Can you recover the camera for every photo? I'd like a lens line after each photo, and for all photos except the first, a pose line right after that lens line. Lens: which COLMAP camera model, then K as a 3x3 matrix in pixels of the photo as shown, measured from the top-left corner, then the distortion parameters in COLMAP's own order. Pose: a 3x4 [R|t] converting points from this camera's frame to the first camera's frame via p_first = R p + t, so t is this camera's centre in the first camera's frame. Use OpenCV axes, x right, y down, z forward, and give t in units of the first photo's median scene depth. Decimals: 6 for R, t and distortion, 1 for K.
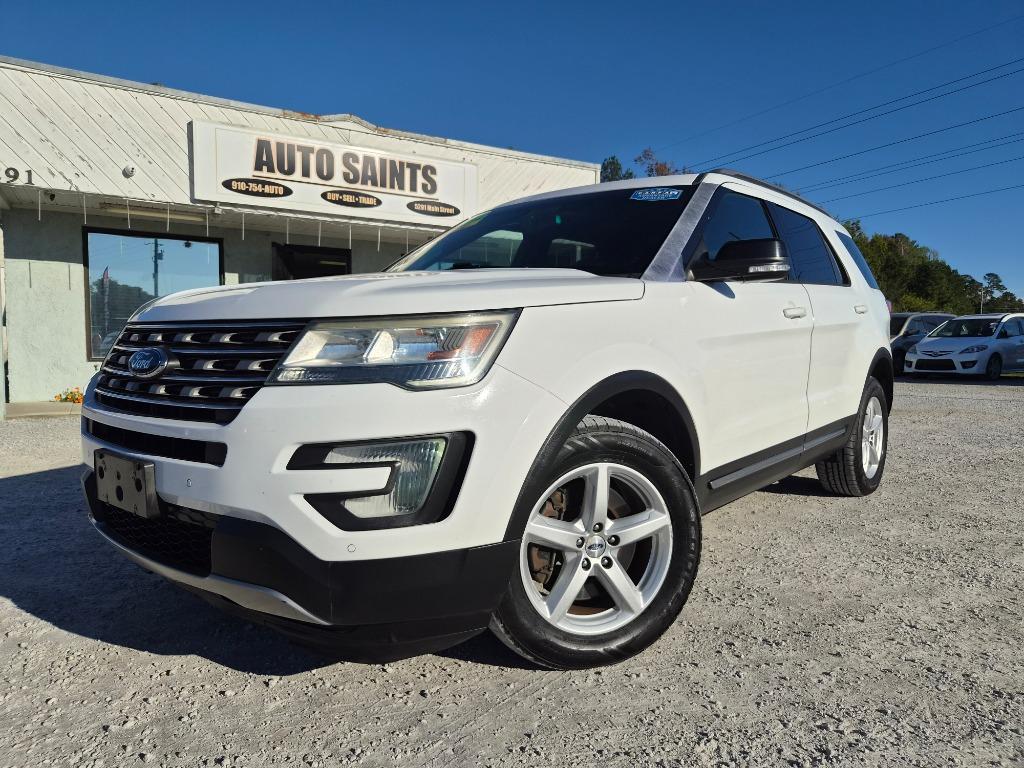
lens RADIAL K [[685.7, 0, 511.0], [0, 685.7, 385.9], [0, 0, 1]] dist [0.075422, -0.058285]
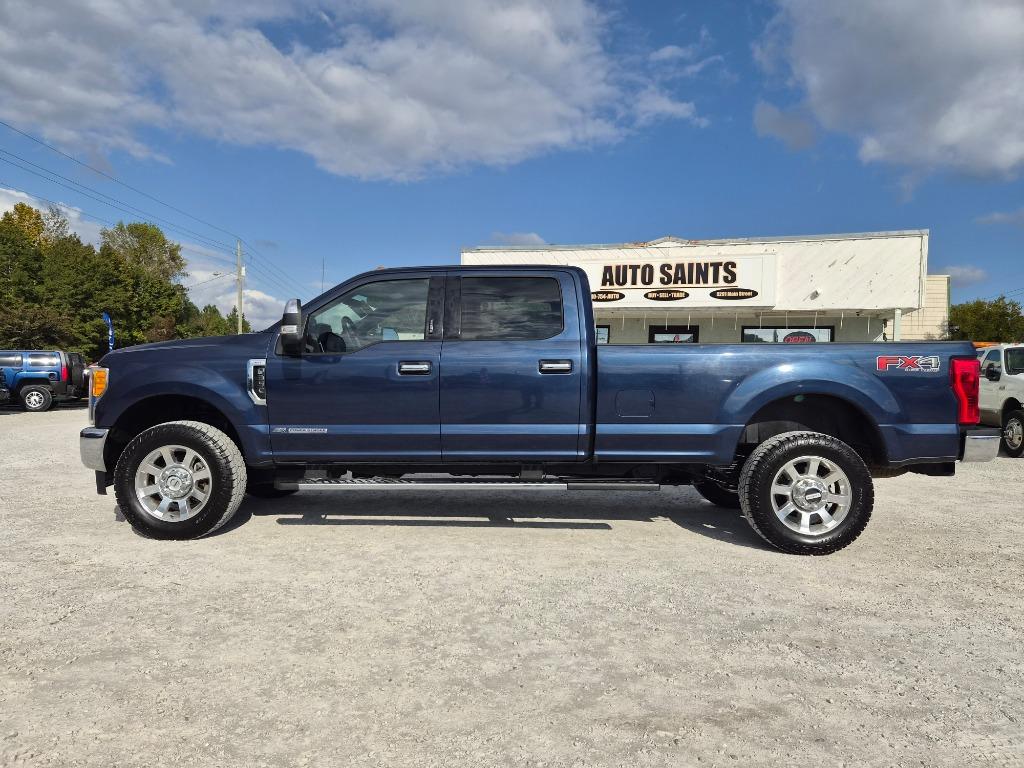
lens RADIAL K [[685.7, 0, 511.0], [0, 685.7, 385.9], [0, 0, 1]] dist [0.075422, -0.058285]
pose [[0.660672, 0.018592, -0.750444, 0.618072], [-0.068757, 0.996990, -0.035832, -0.015990], [0.747519, 0.075272, 0.659962, -0.142601]]
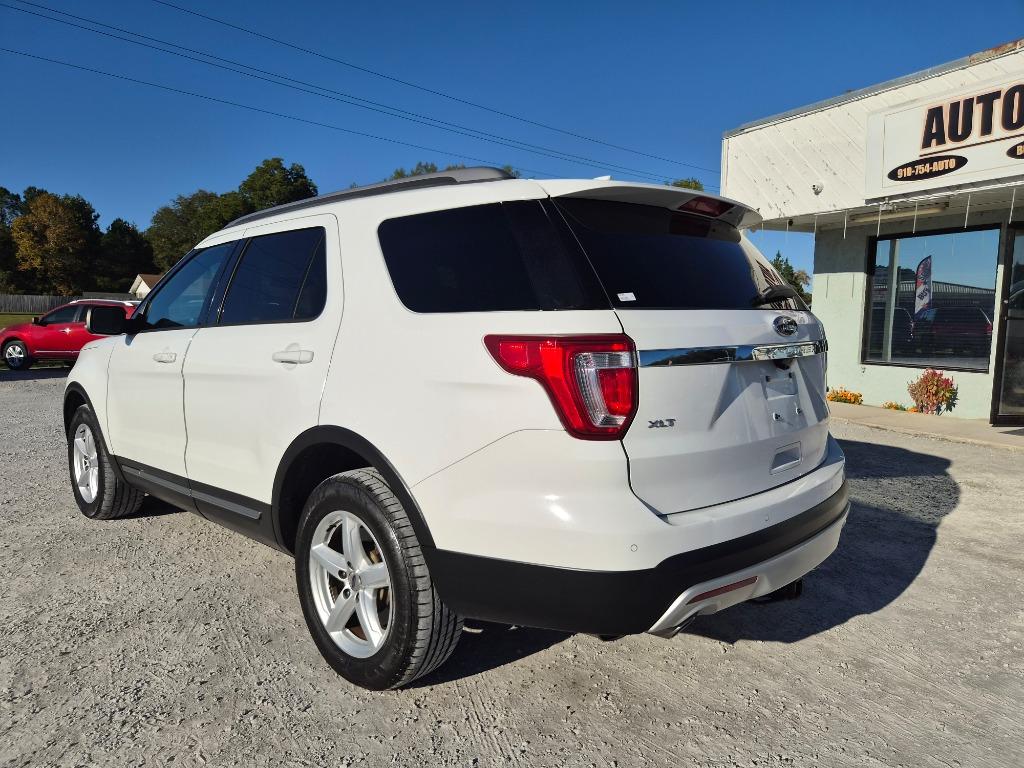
lens RADIAL K [[685.7, 0, 511.0], [0, 685.7, 385.9], [0, 0, 1]] dist [0.075422, -0.058285]
pose [[-0.054226, 0.094534, -0.994044, 0.492037], [-0.070889, 0.992632, 0.098267, -0.069841], [0.996009, 0.075795, -0.047125, 0.534237]]
